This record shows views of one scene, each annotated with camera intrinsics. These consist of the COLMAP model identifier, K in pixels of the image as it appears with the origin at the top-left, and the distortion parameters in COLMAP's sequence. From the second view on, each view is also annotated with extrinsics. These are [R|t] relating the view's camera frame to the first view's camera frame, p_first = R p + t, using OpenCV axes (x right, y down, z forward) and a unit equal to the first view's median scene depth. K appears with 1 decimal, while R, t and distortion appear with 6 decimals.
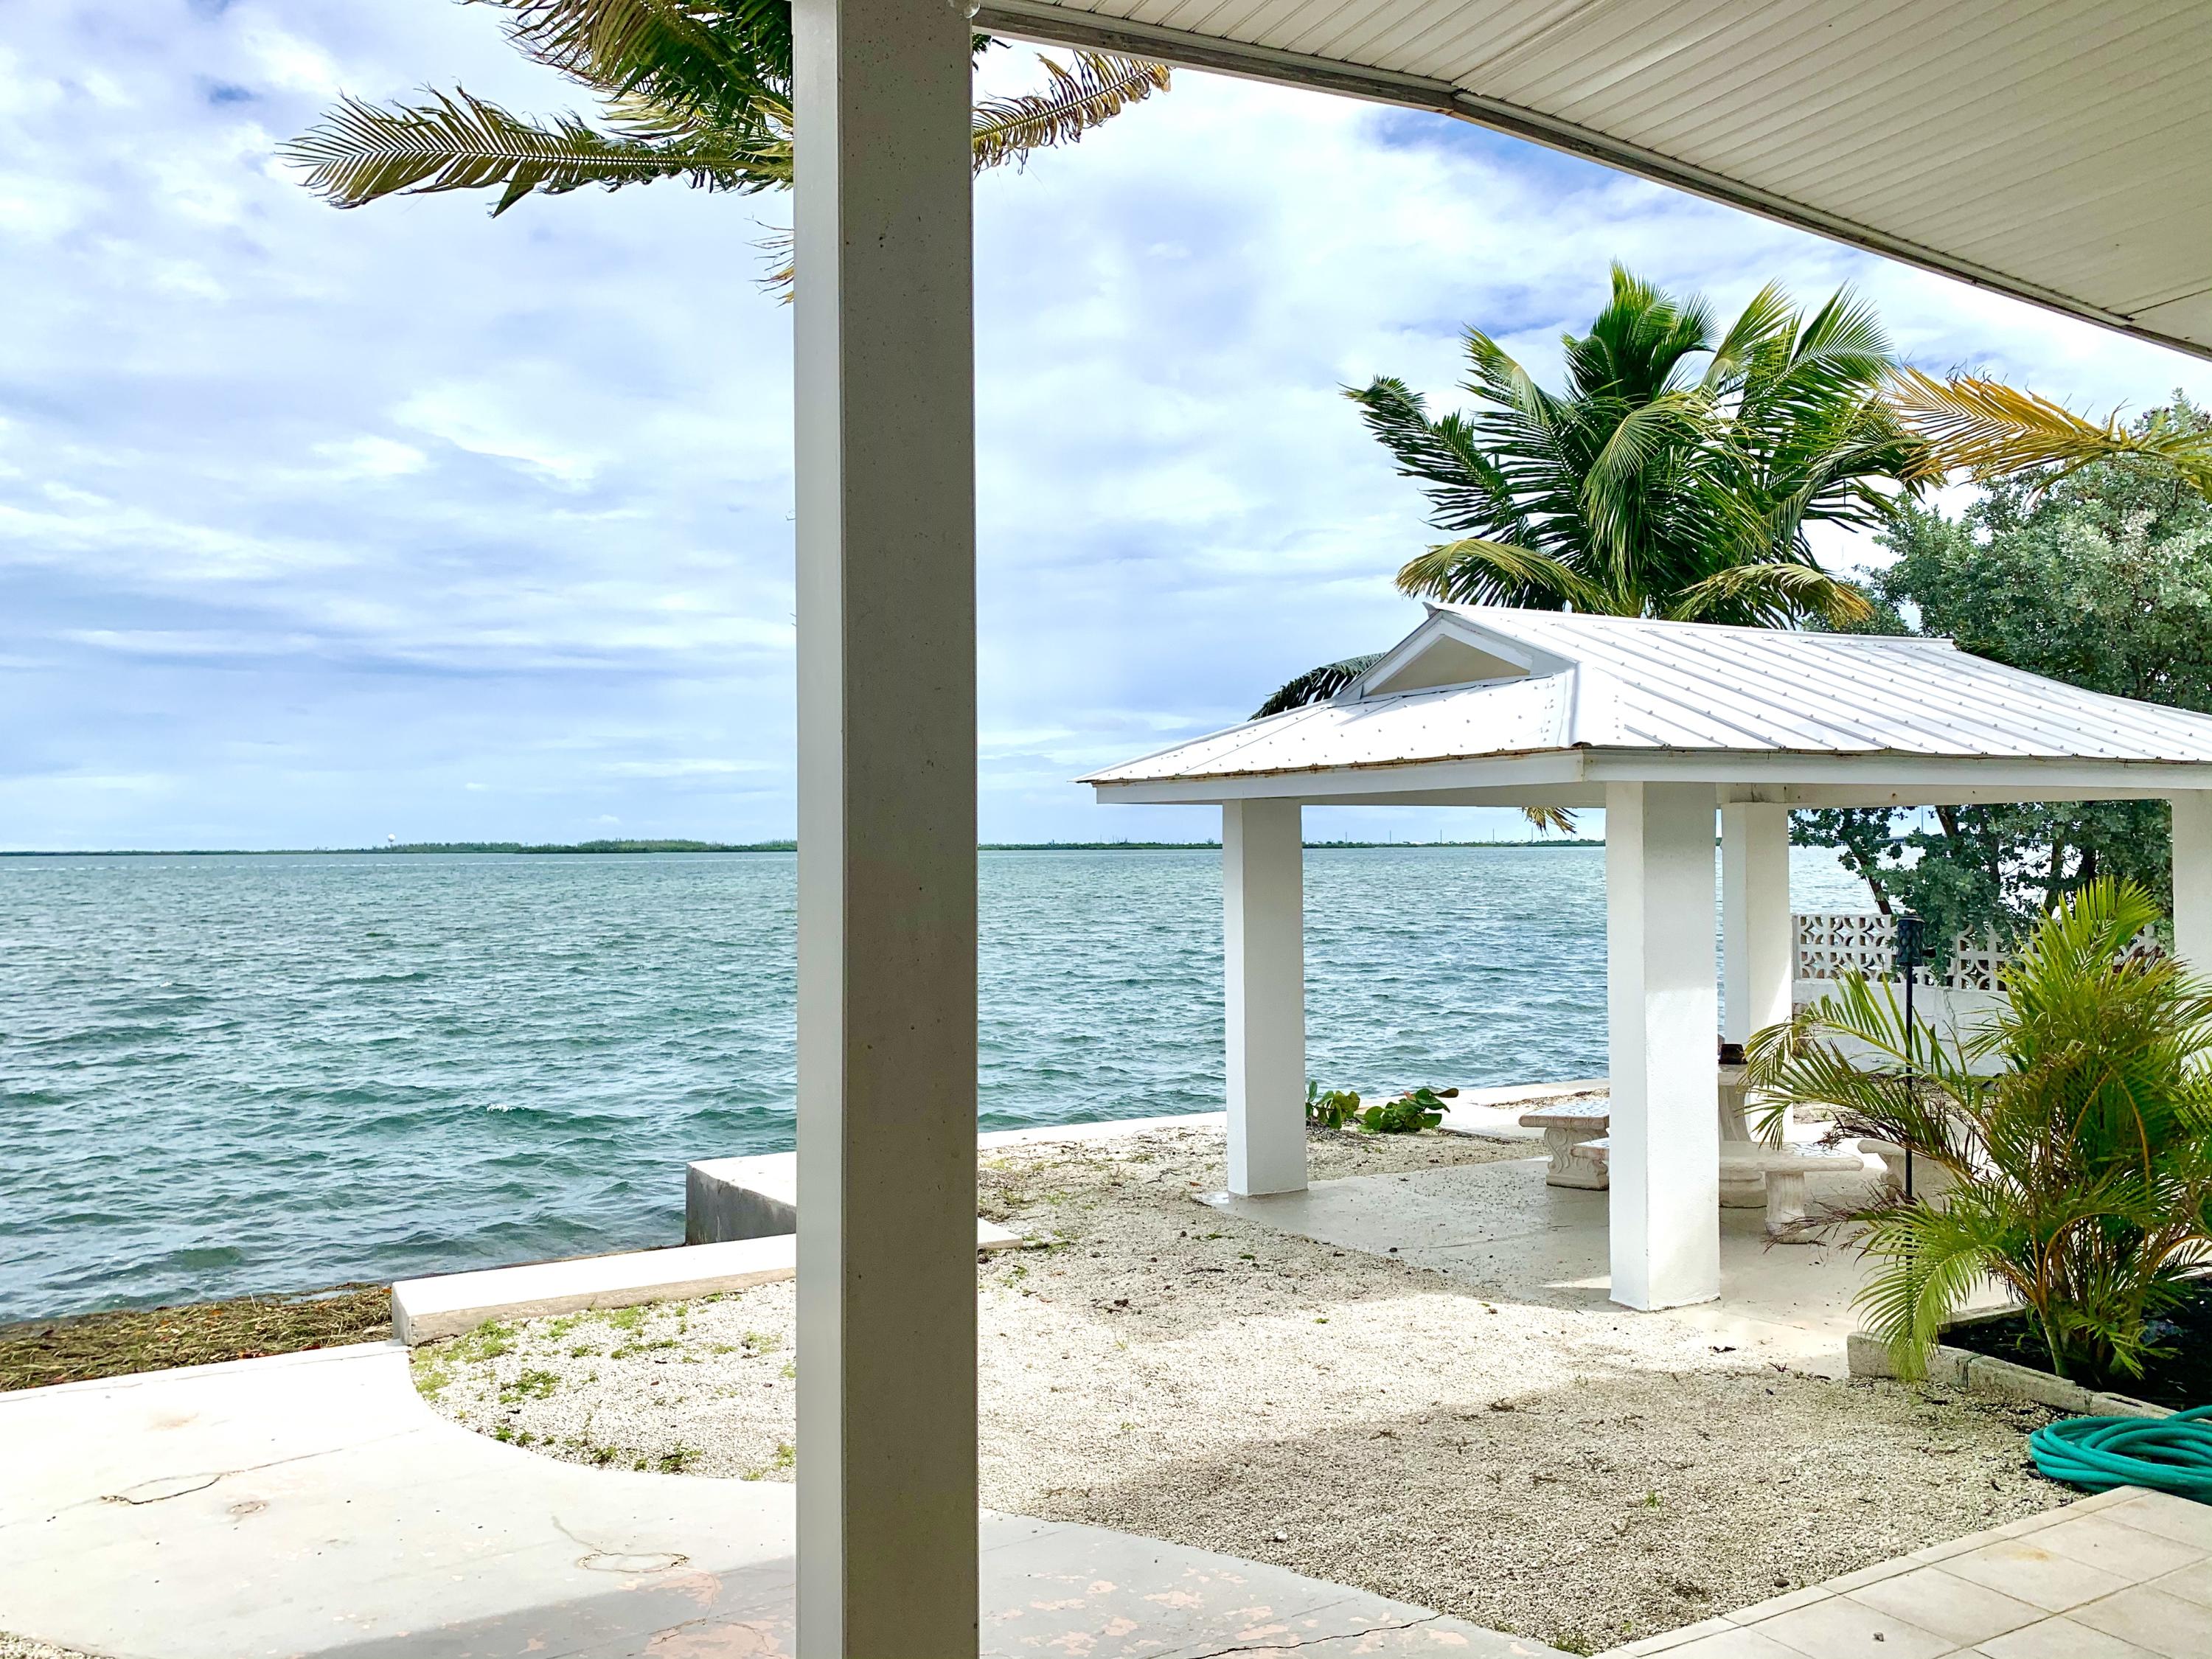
lens RADIAL K [[1697.2, 0, 1123.1], [0, 1697.2, 859.4], [0, 0, 1]] dist [-0.002877, 0.005593]
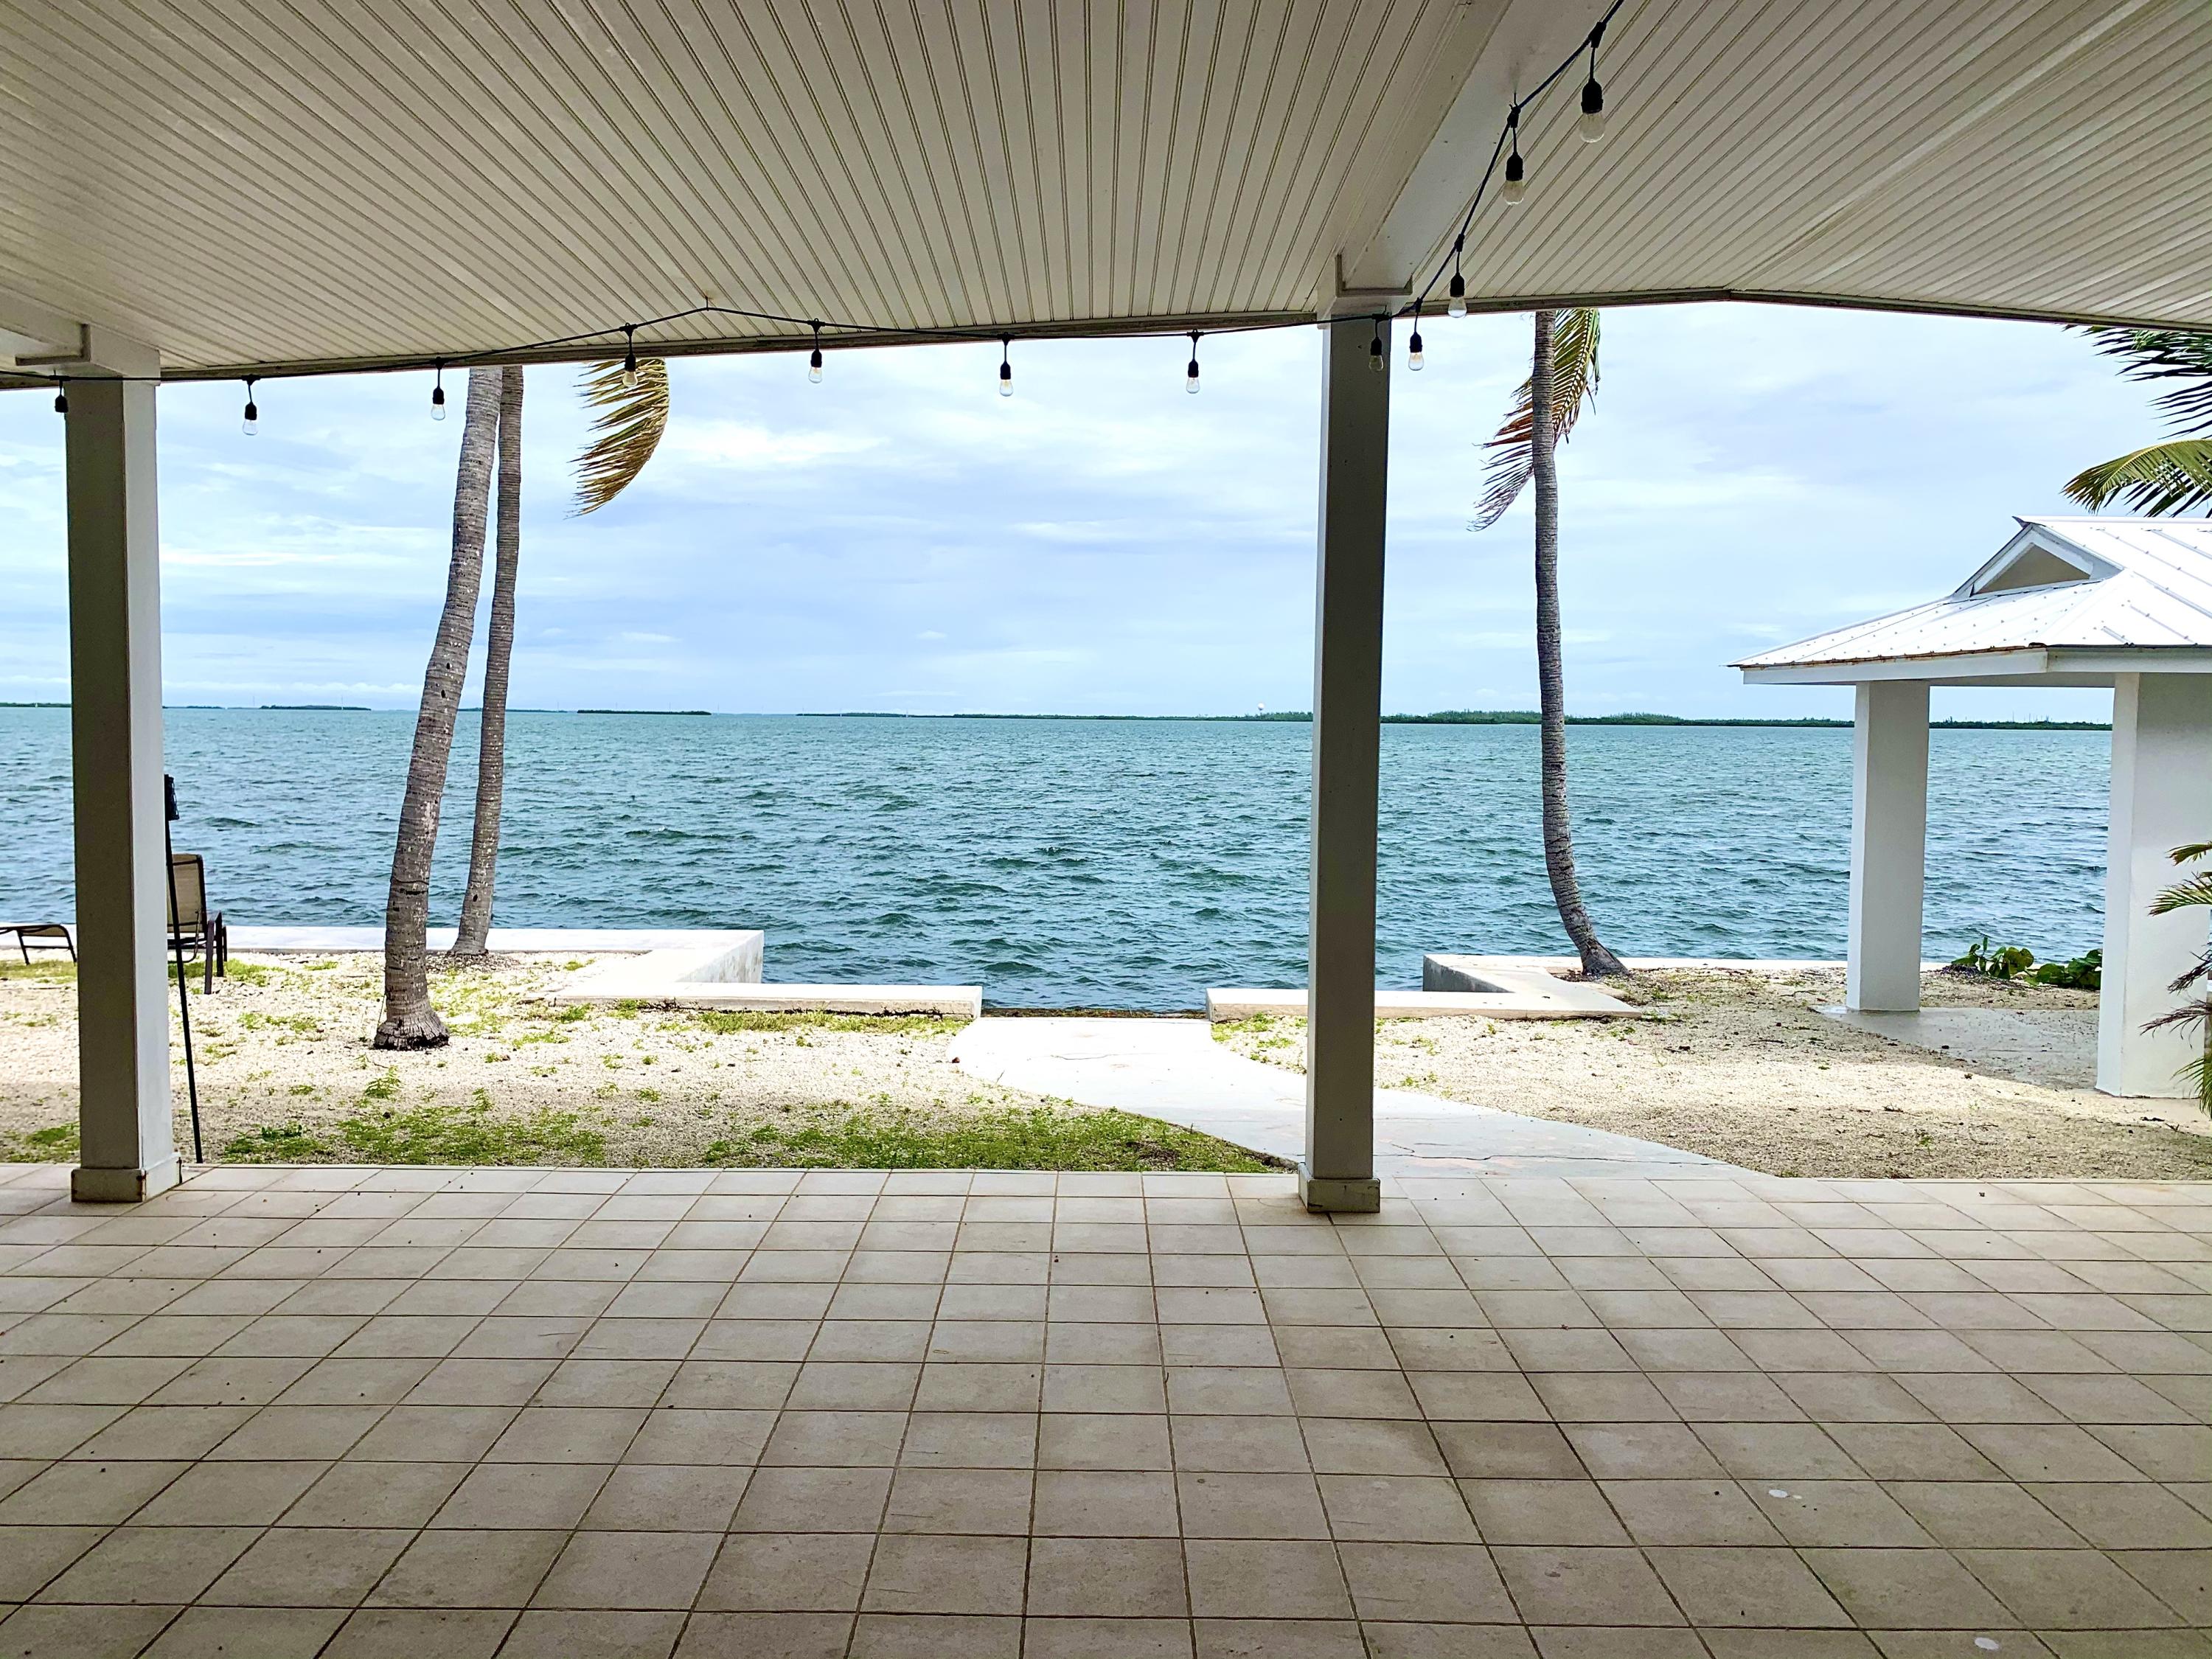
lens RADIAL K [[1710.3, 0, 1106.0], [0, 1710.3, 829.5], [0, 0, 1]] dist [0.017542, -0.006706]
pose [[0.878401, 0.046477, -0.475660, 0.141917], [-0.019349, 0.997903, 0.061773, 0.003695], [0.477533, -0.045058, 0.877458, -0.259555]]
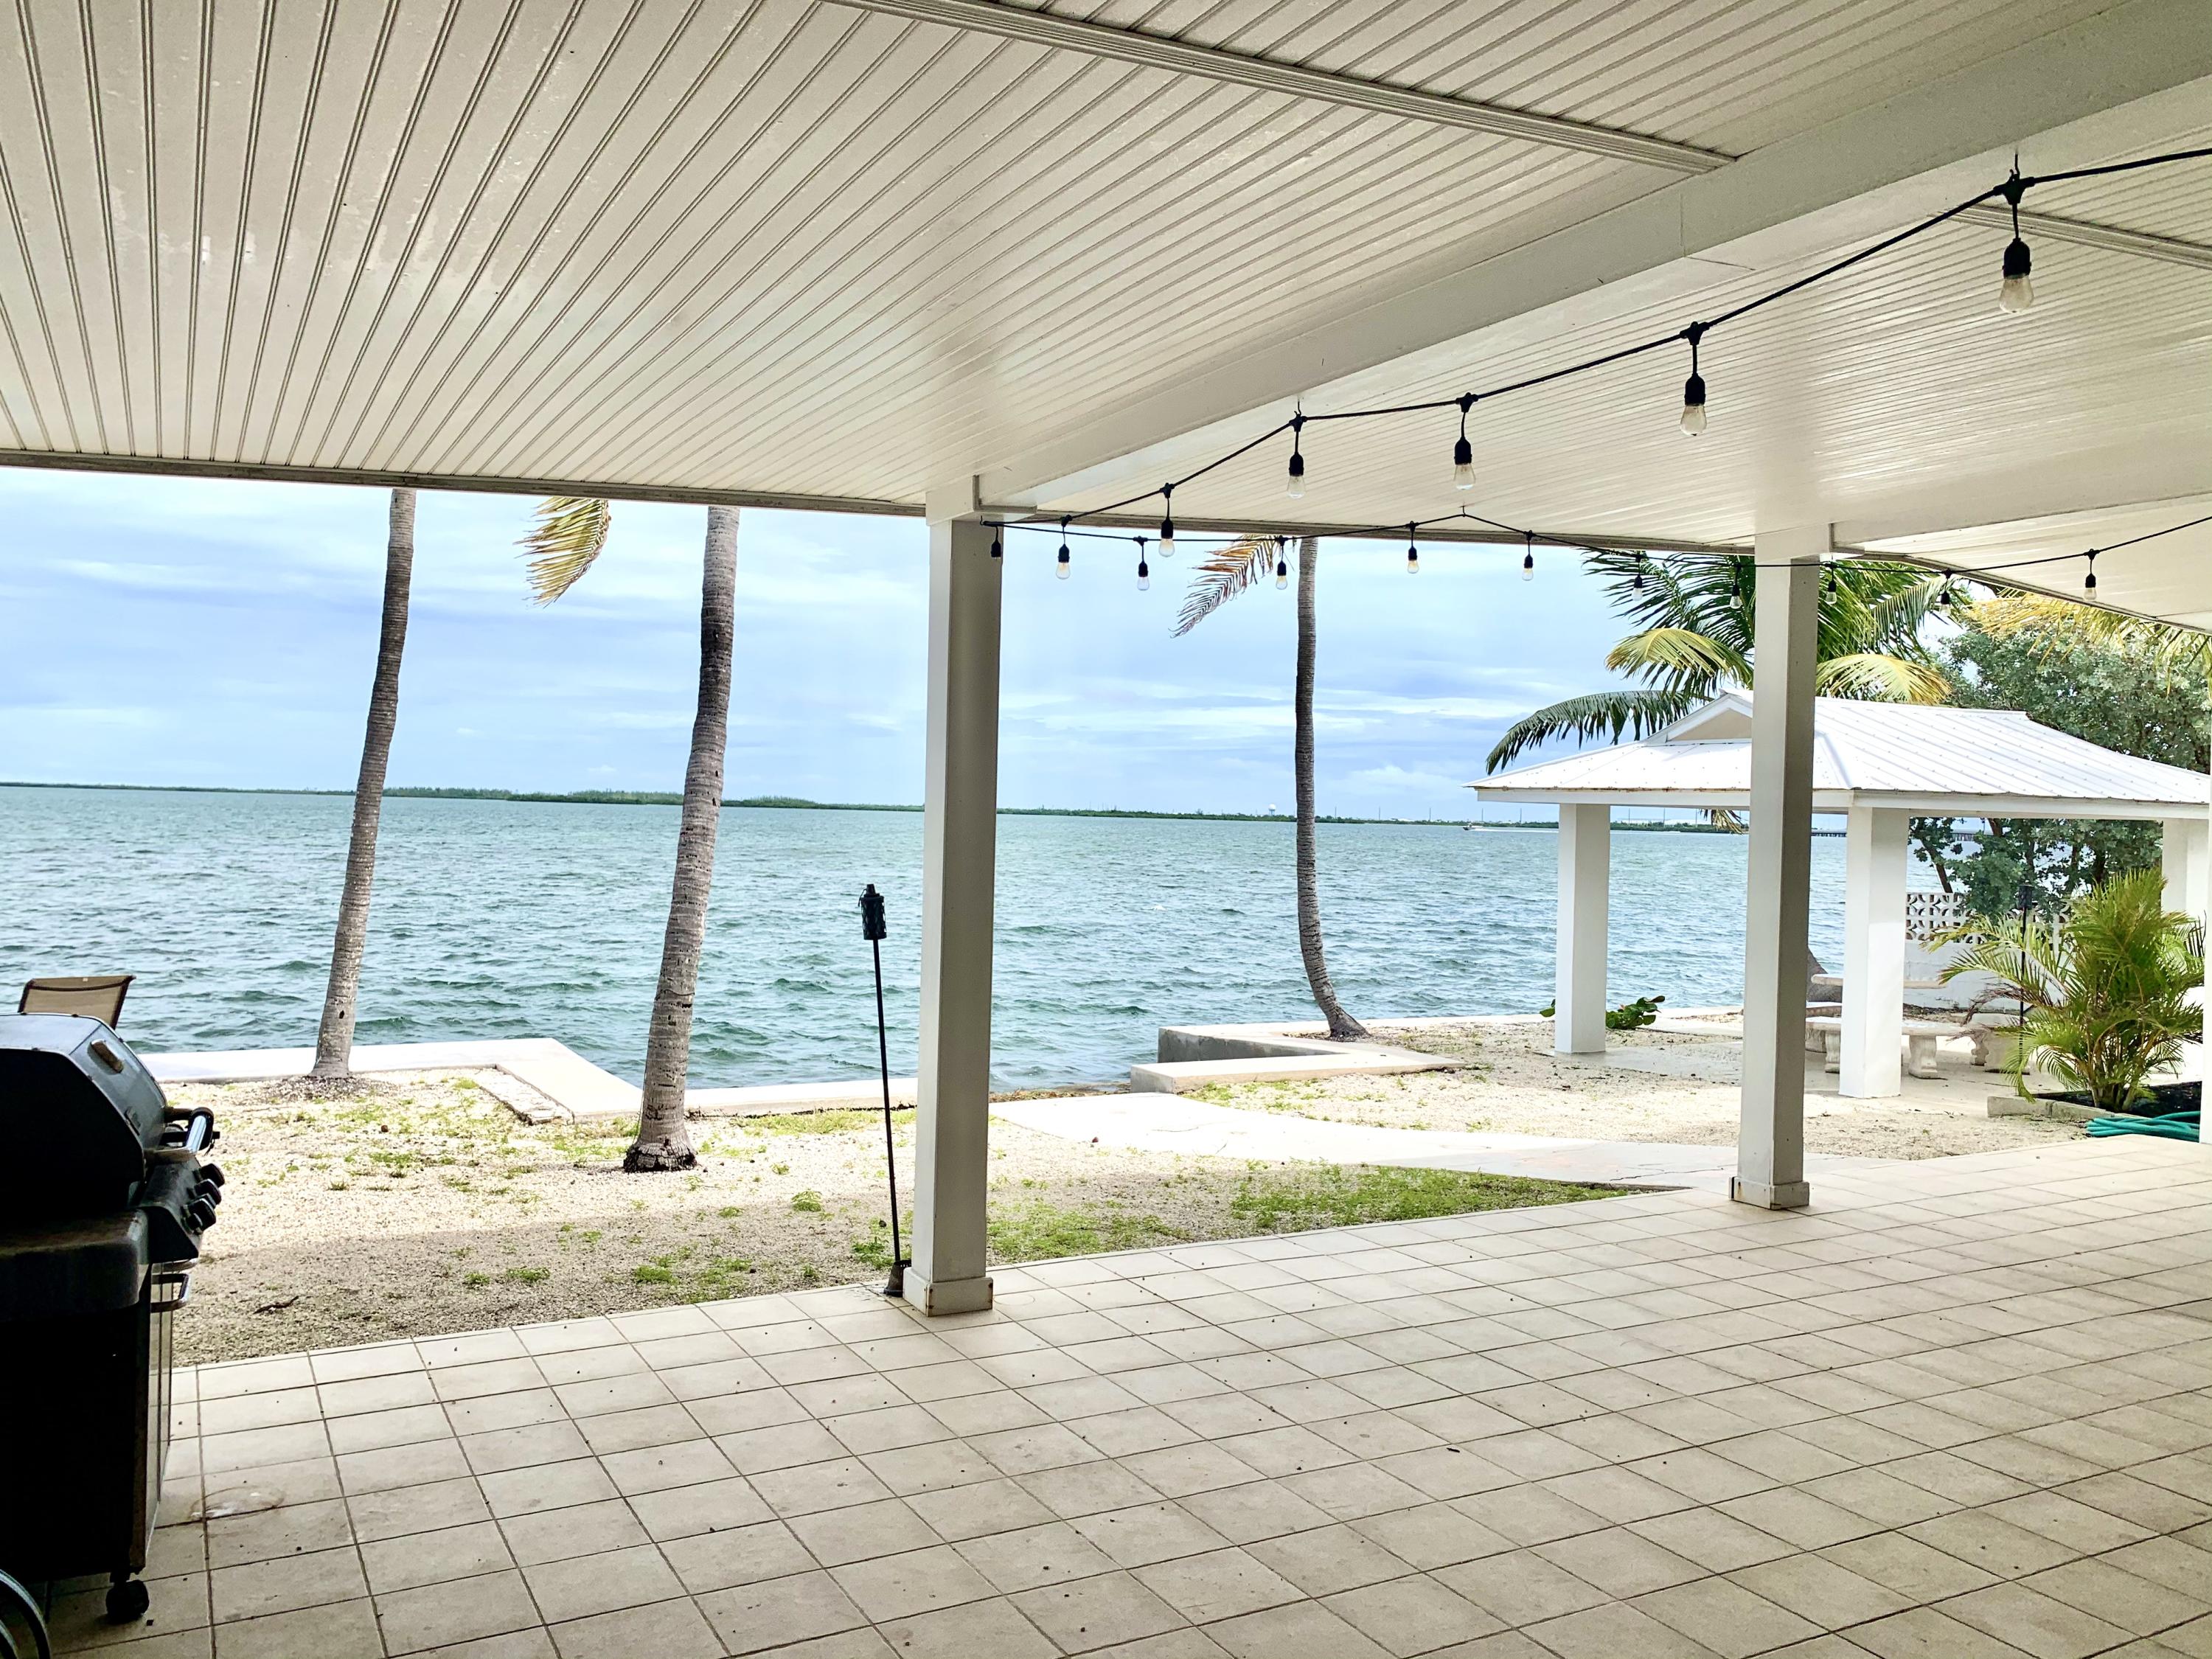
lens RADIAL K [[1692.5, 0, 1133.3], [0, 1692.5, 817.1], [0, 0, 1]] dist [0.019139, -0.003199]
pose [[0.999365, 0.033590, 0.011868, -0.286197], [-0.033519, 0.999419, -0.006139, 0.001991], [-0.012068, 0.005738, 0.999911, -0.461129]]
